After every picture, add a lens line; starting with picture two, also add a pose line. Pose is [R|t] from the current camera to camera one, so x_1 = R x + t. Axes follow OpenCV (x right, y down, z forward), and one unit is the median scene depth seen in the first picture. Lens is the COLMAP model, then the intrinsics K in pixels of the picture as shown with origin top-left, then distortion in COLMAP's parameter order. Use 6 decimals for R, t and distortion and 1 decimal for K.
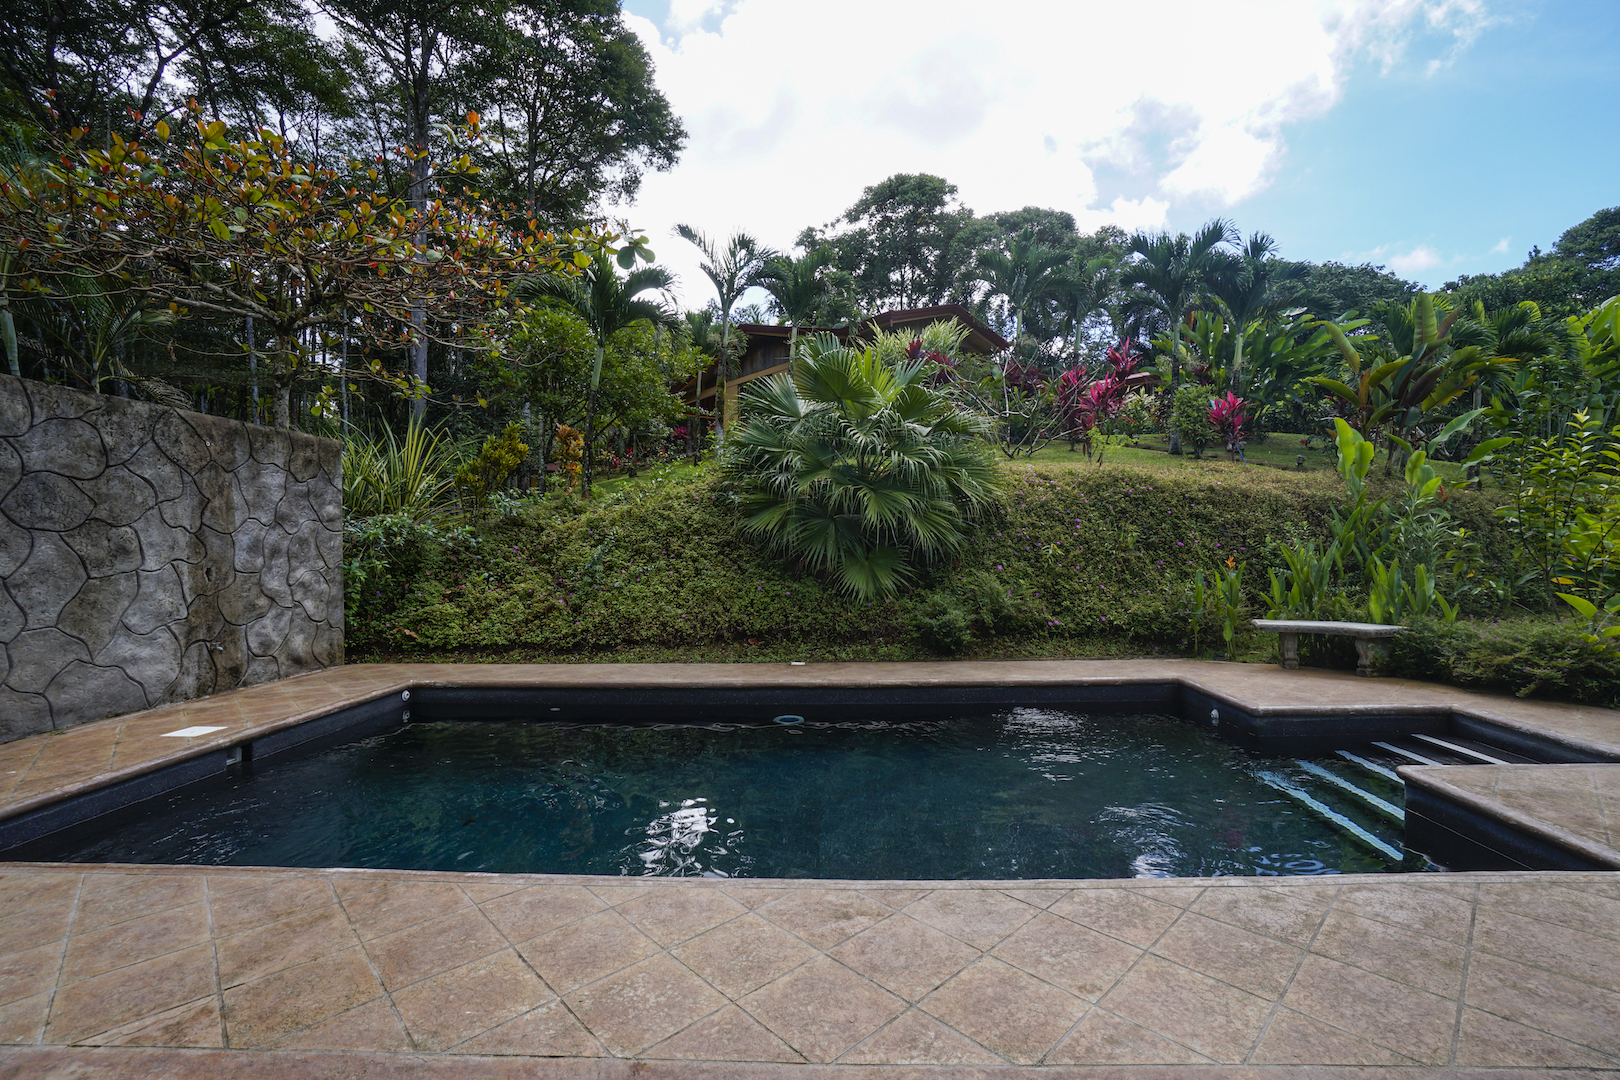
lens RADIAL K [[721.8, 0, 815.6], [0, 721.8, 539.4], [0, 0, 1]] dist [-0.035159, 0.000772]
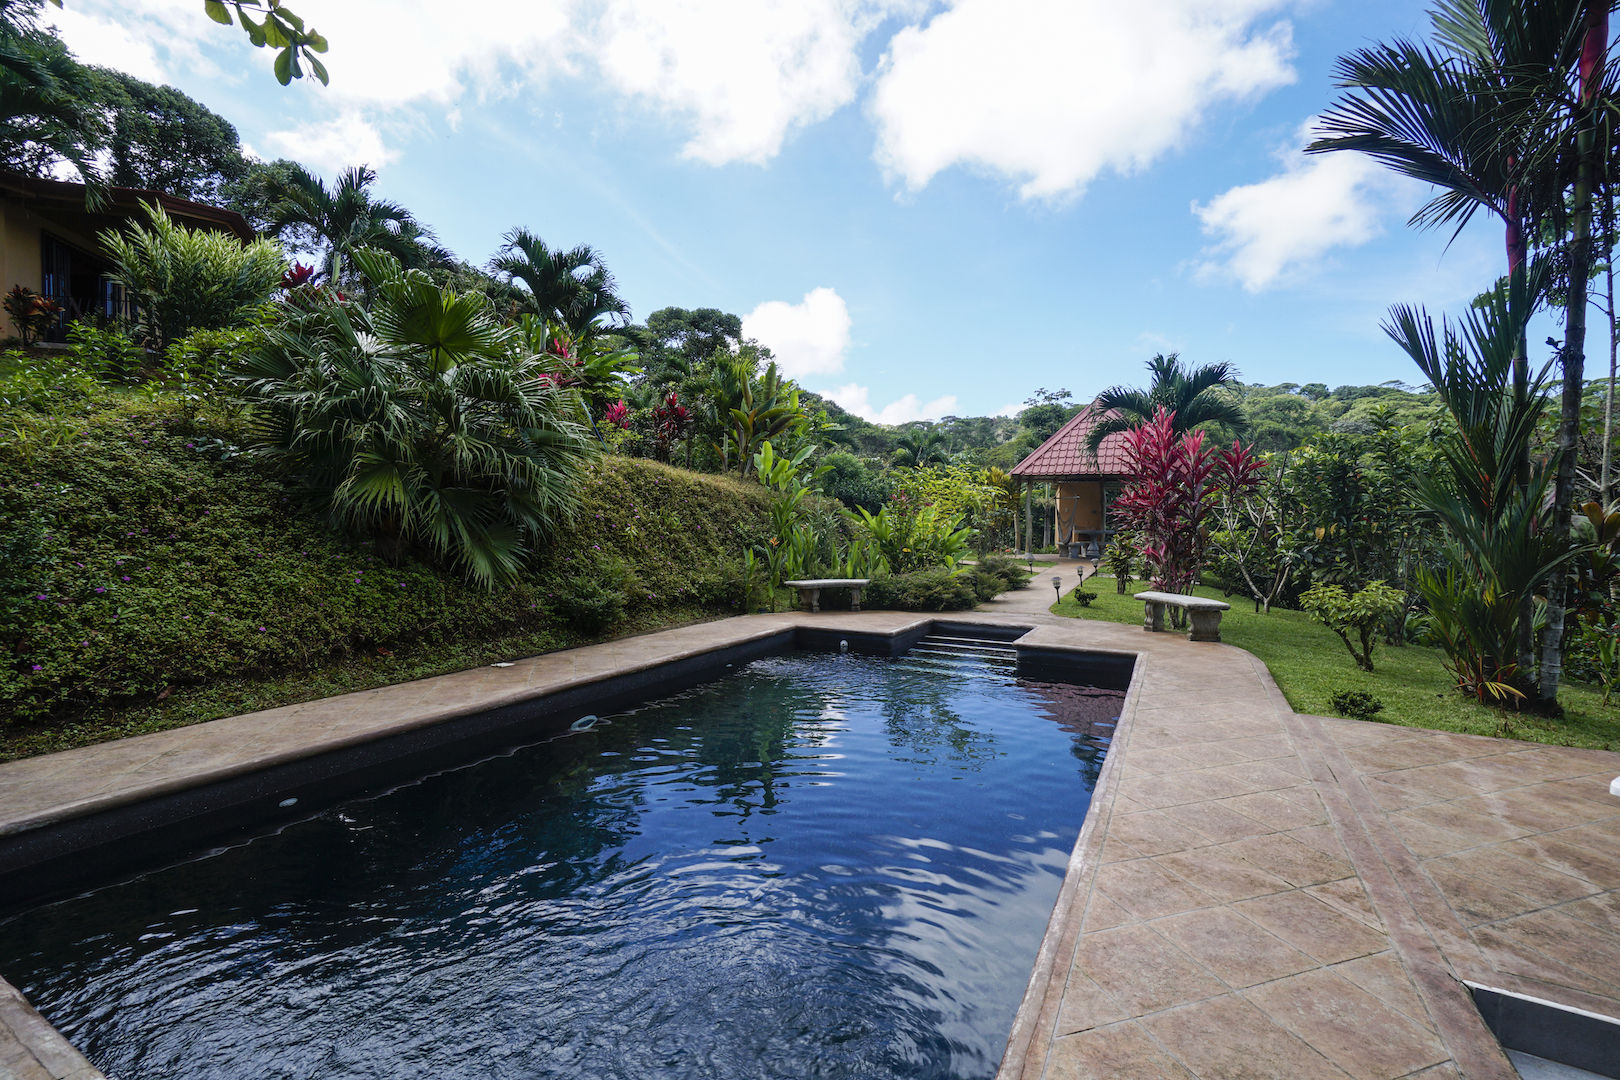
lens RADIAL K [[721.8, 0, 815.6], [0, 721.8, 539.4], [0, 0, 1]] dist [-0.035159, 0.000772]
pose [[0.418712, 0.000271, 0.908119, -0.701953], [-0.016617, 0.999835, 0.007364, 0.019528], [-0.907967, -0.018173, 0.418647, 0.383353]]
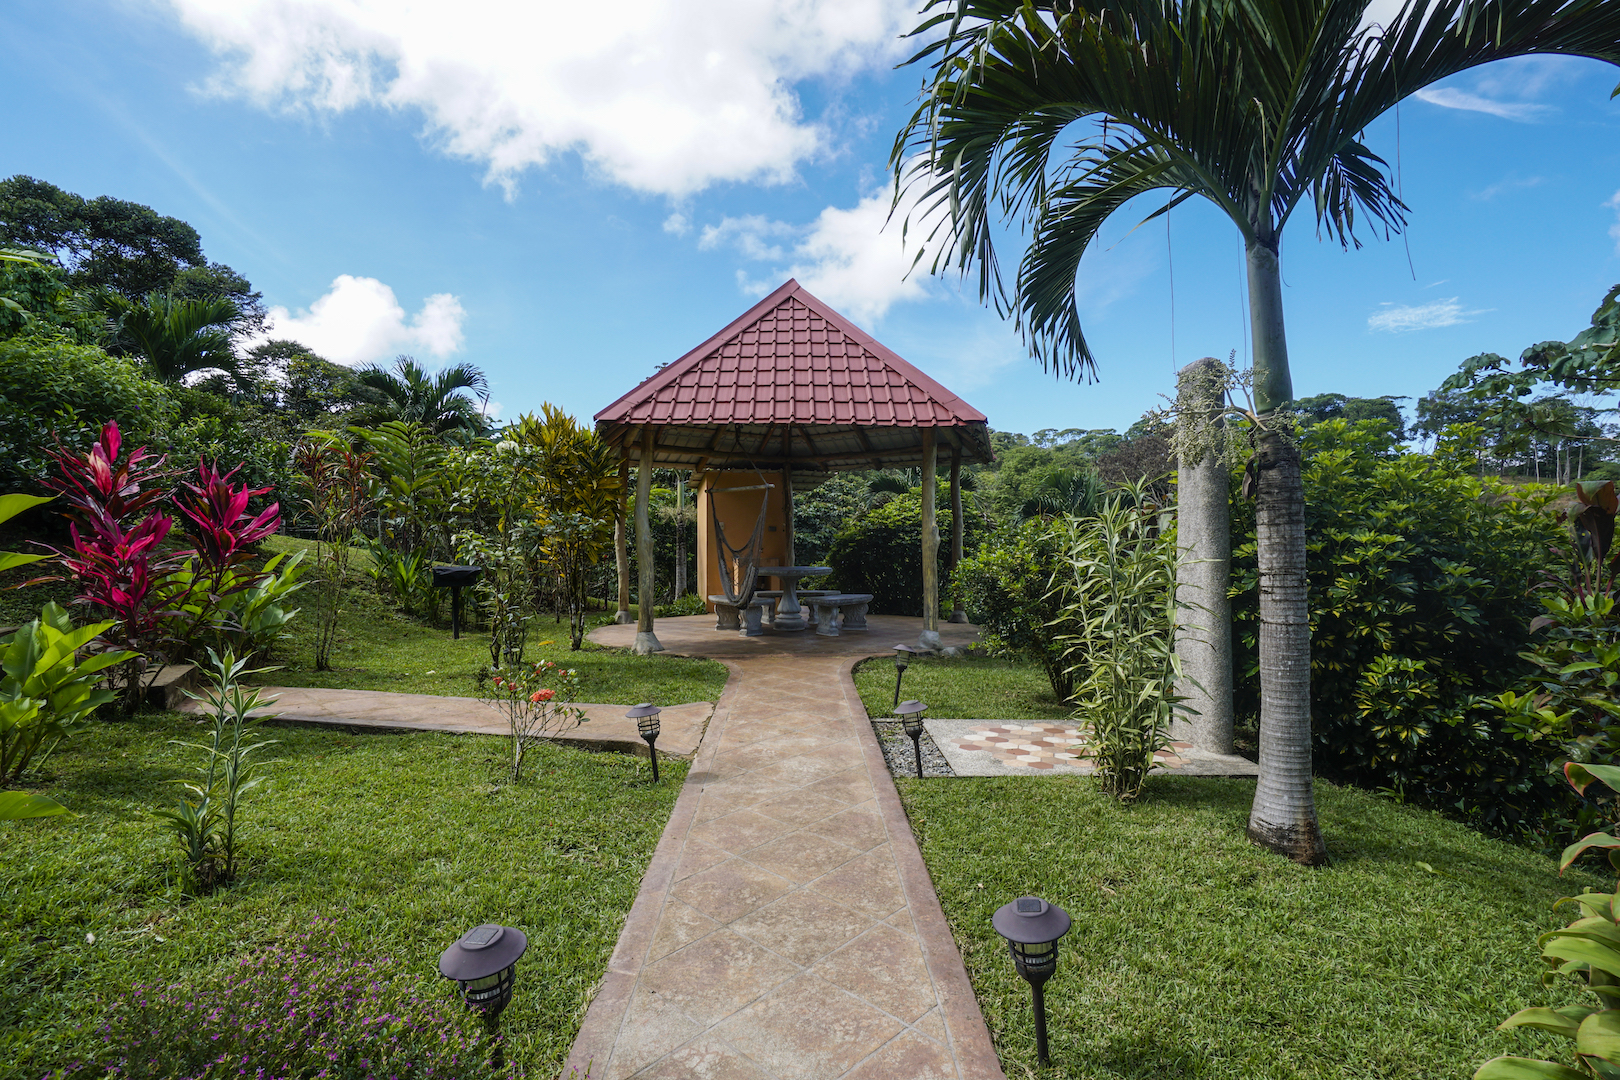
lens RADIAL K [[738.1, 0, 824.6], [0, 738.1, 540.8], [0, 0, 1]] dist [-0.064244, 0.027032]
pose [[-0.087074, 0.030077, 0.995748, 1.156520], [0.007970, 0.999533, -0.029494, -0.025403], [-0.996170, 0.005368, -0.087273, 0.645207]]
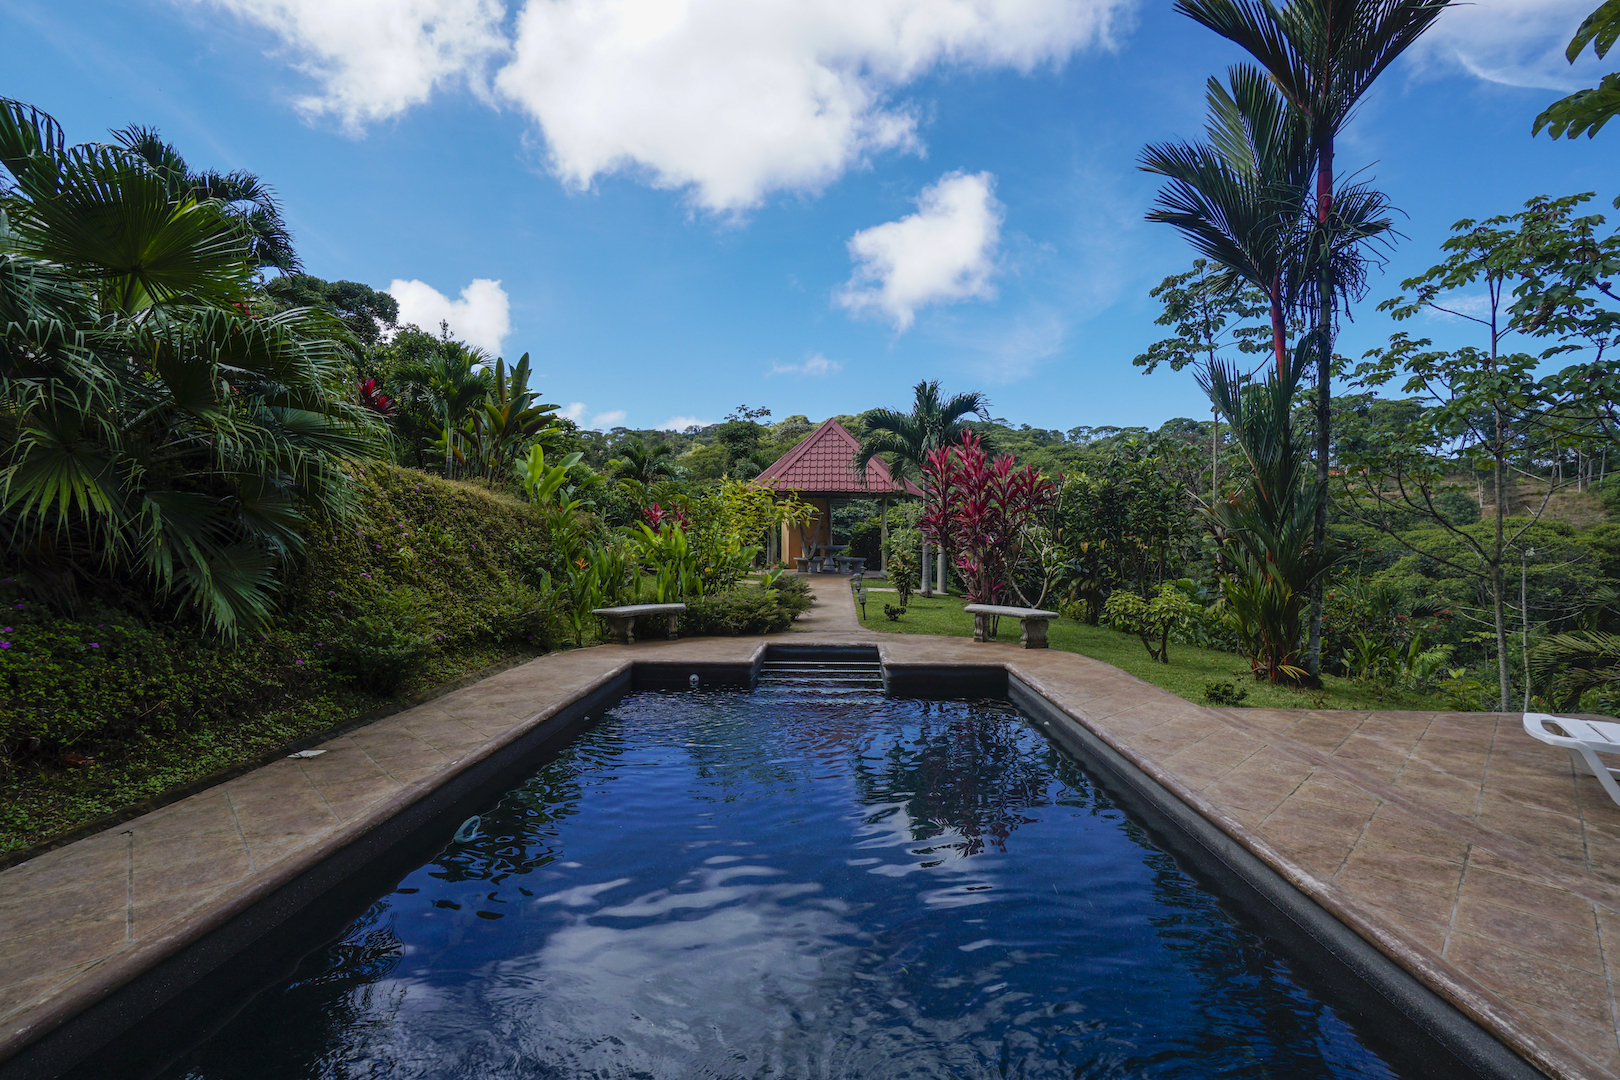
lens RADIAL K [[738.1, 0, 824.6], [0, 738.1, 540.8], [0, 0, 1]] dist [-0.064244, 0.027032]
pose [[-0.028190, 0.016431, 0.999468, -0.674036], [-0.004385, 0.999853, -0.016561, 0.016638], [-0.999593, -0.004849, -0.028114, 0.702464]]
